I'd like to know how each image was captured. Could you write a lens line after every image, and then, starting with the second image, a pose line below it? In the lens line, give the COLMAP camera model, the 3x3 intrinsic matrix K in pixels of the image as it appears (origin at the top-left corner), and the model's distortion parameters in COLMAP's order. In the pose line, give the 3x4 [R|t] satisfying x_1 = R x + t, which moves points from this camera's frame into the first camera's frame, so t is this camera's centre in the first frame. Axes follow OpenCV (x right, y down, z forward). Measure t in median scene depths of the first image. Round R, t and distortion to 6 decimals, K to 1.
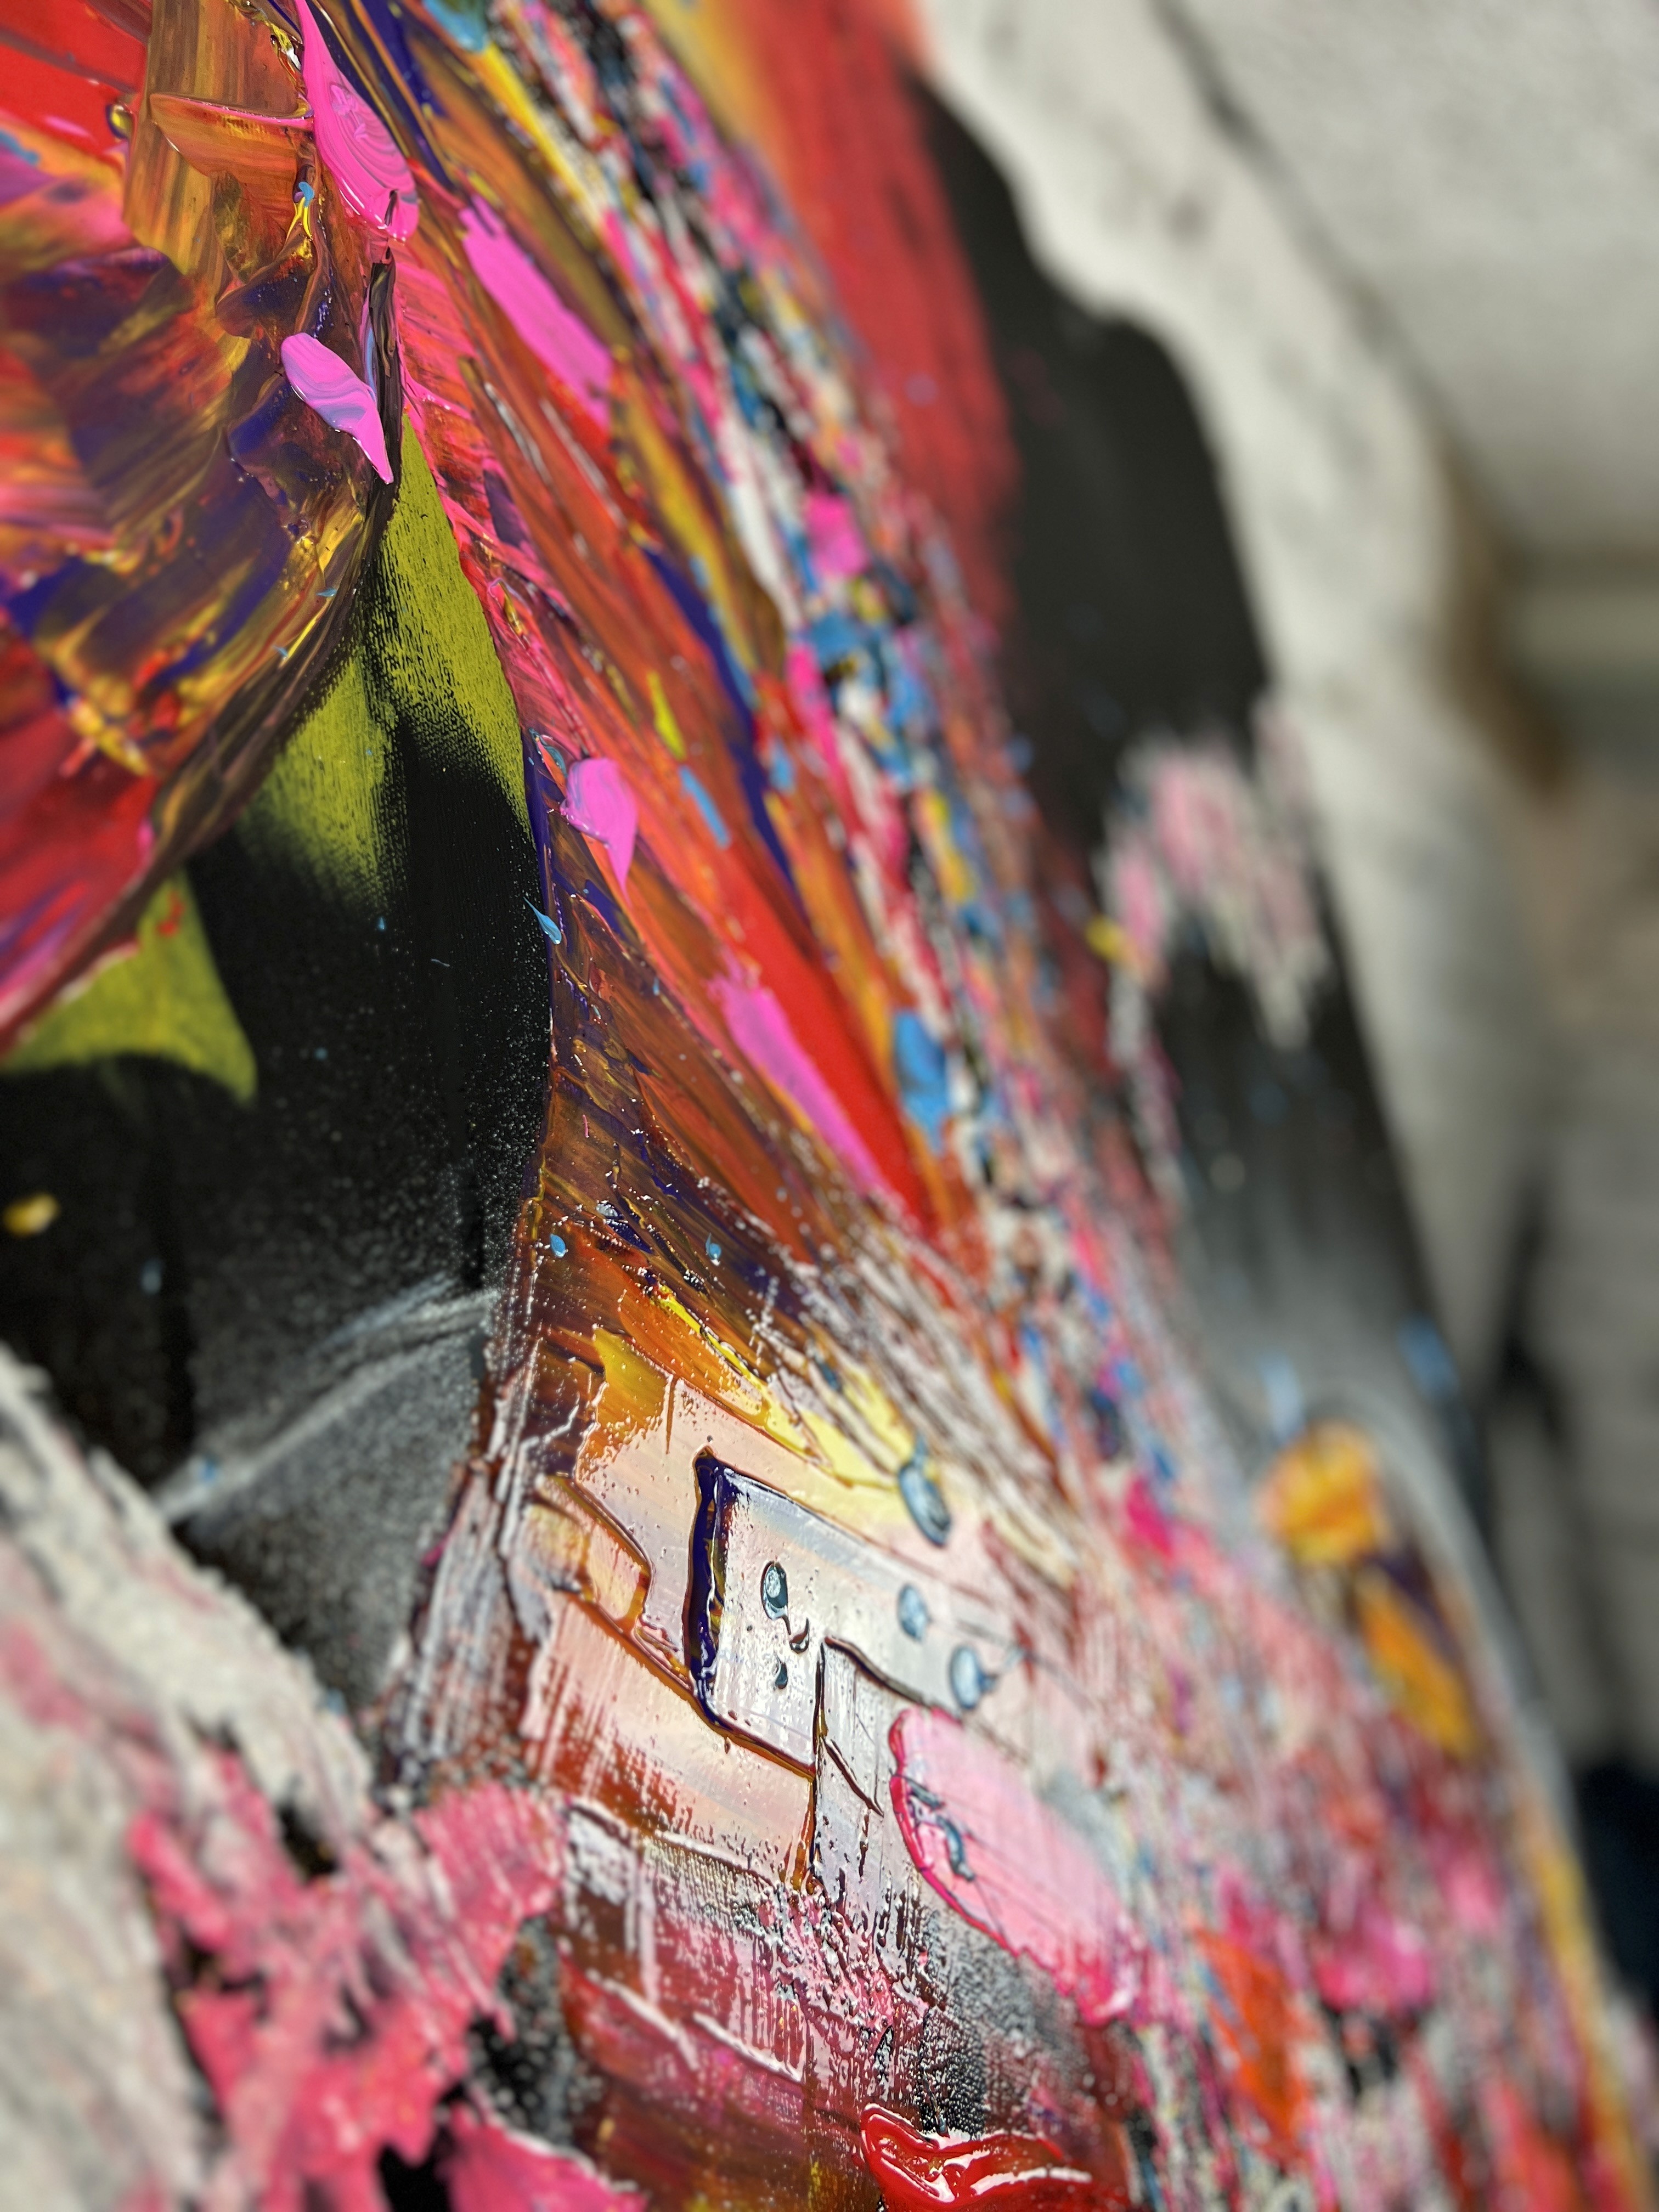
lens RADIAL K [[1712.2, 0, 834.8], [0, 1712.2, 1121.4], [0, 0, 1]] dist [0.003582, -0.016699]
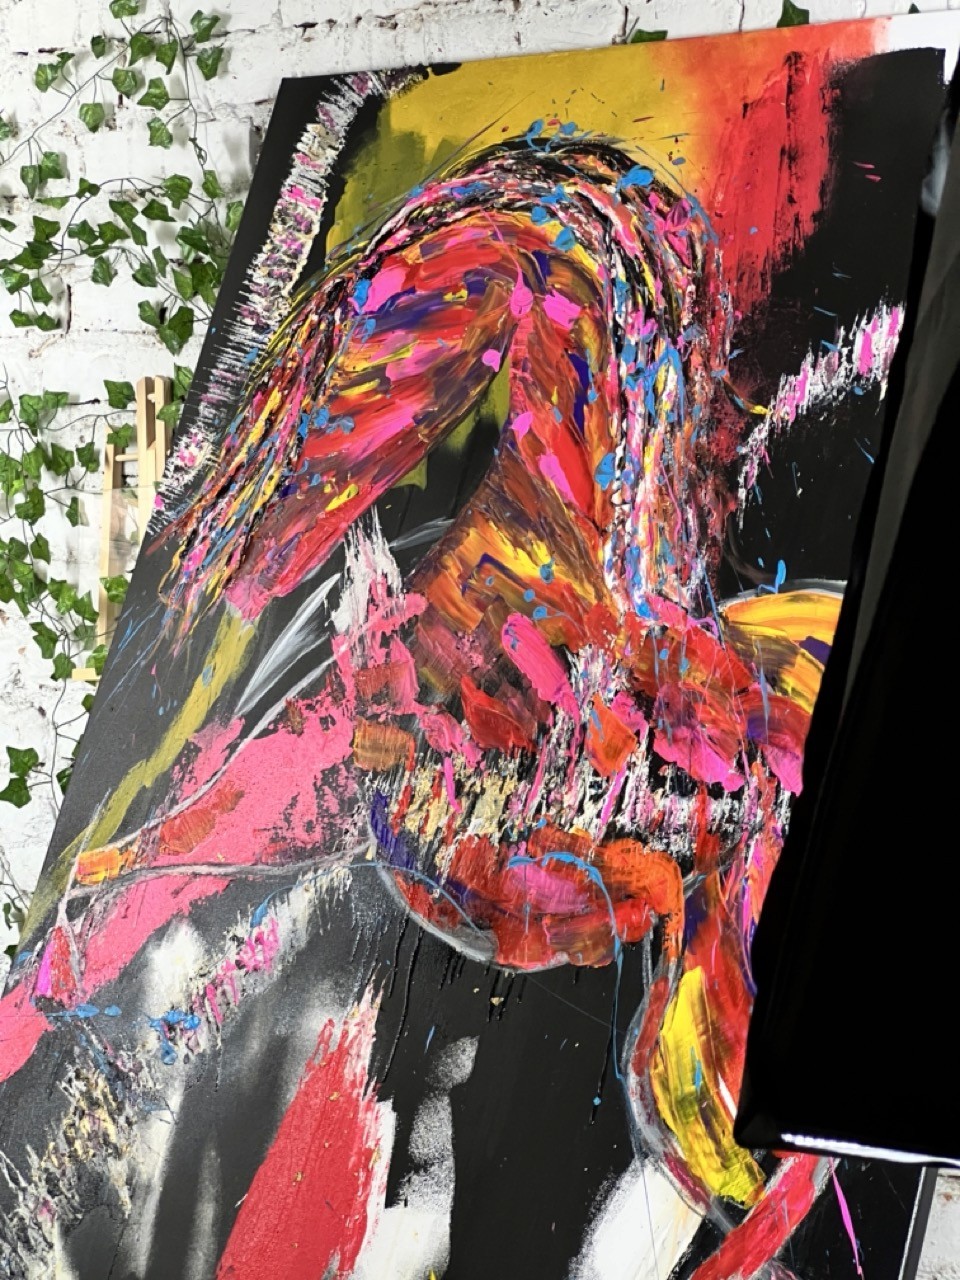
lens RADIAL K [[3020.5, 0, 480.0], [0, 3020.5, 640.0], [0, 0, 1]] dist [-0.216810, 7.635091]
pose [[-0.057395, -0.115538, -0.991643, 8.858376], [-0.056955, 0.992042, -0.112288, 1.480623], [0.996726, 0.050034, -0.063519, 1.619108]]
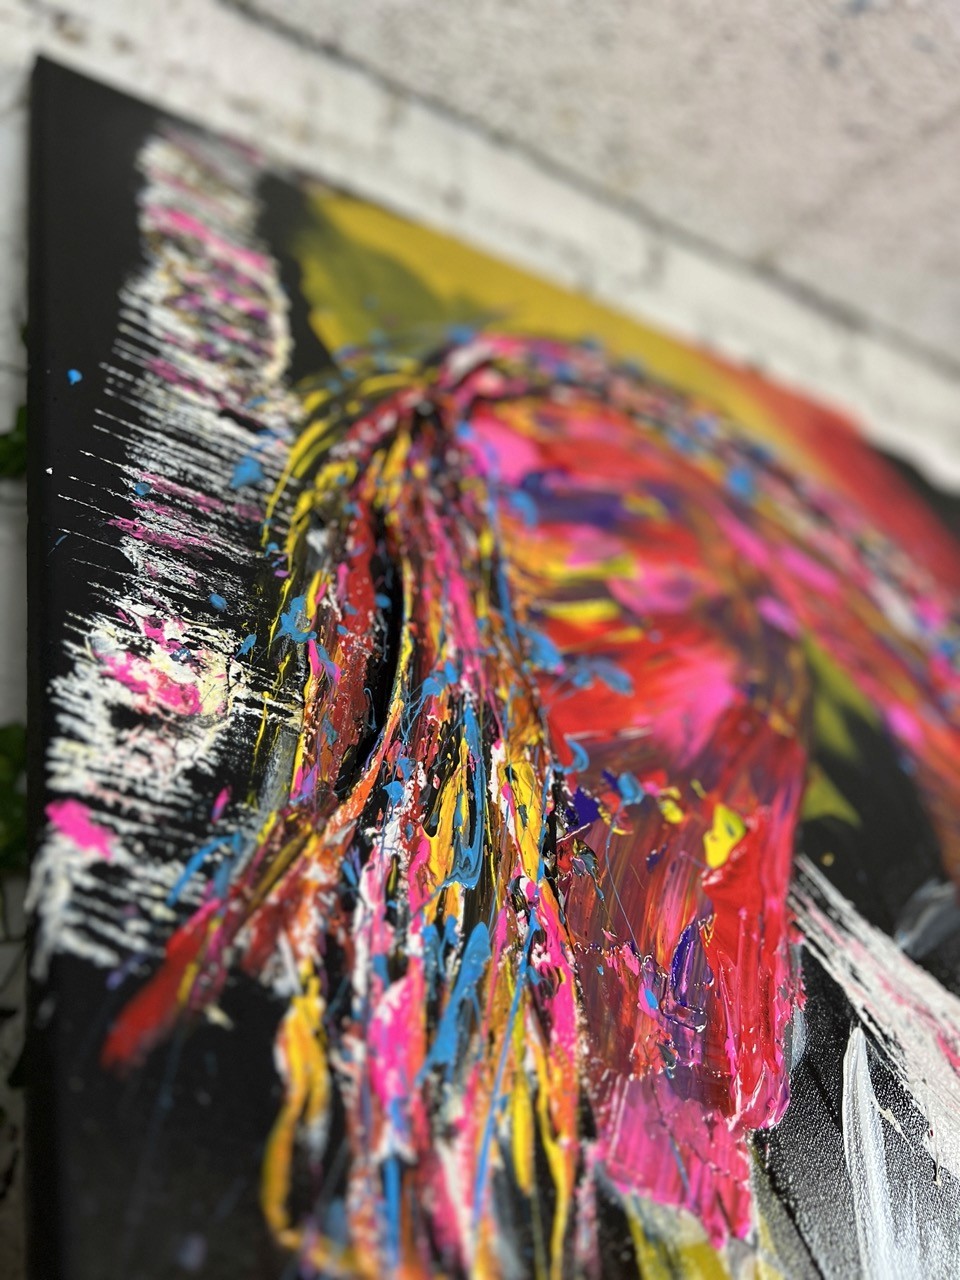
lens RADIAL K [[990.8, 0, 483.1], [0, 990.8, 648.9], [0, 0, 1]] dist [0.003582, -0.016699]
pose [[0.910722, -0.308867, -0.274201, -0.308790], [0.188145, 0.901258, -0.390303, 0.220969], [0.367677, 0.303868, 0.878907, -0.728041]]
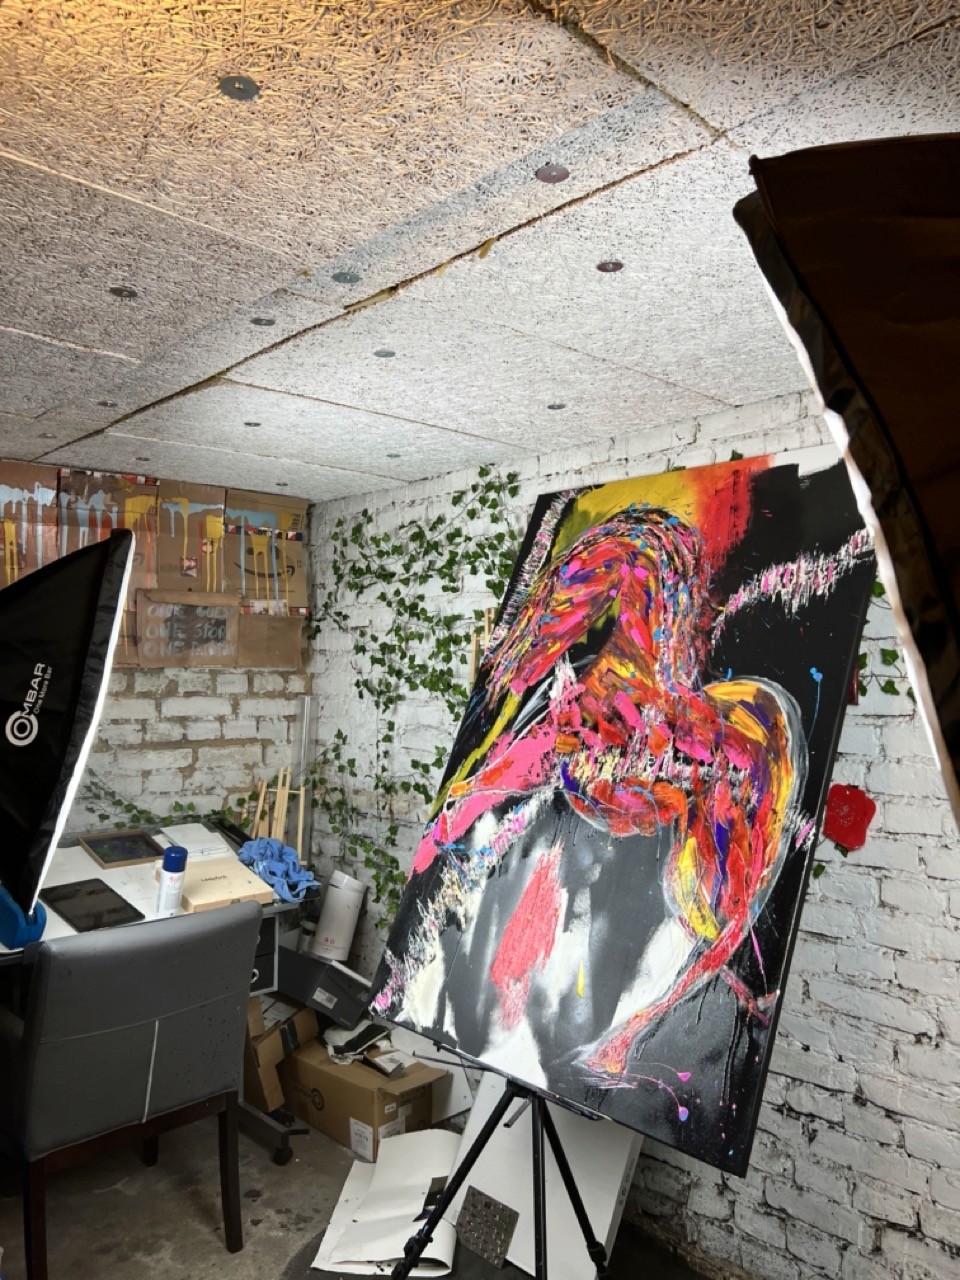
lens RADIAL K [[984.2, 0, 480.7], [0, 984.2, 652.5], [0, 0, 1]] dist [0.142450, -0.115319]
pose [[-0.213884, -0.195093, -0.957179, 7.288572], [-0.092035, 0.979520, -0.179081, 1.517410], [0.972514, 0.049791, -0.227459, 1.795049]]
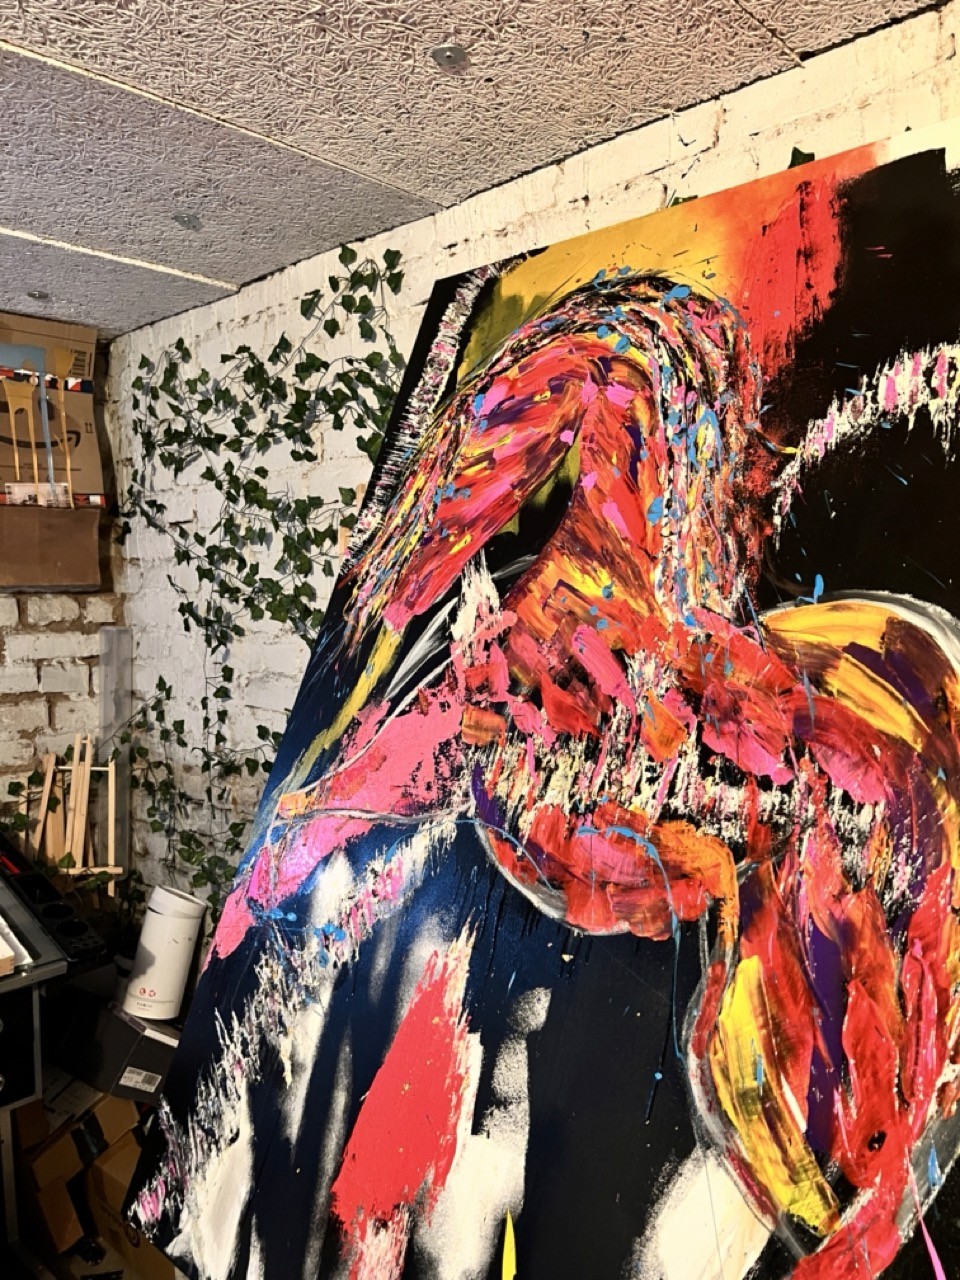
lens RADIAL K [[976.2, 0, 476.7], [0, 976.2, 649.6], [0, 0, 1]] dist [0.090541, -0.152837]
pose [[-0.170216, -0.104877, -0.979810, 3.693675], [-0.063827, 0.993406, -0.095244, 0.866746], [0.983337, 0.046327, -0.175787, 1.408683]]
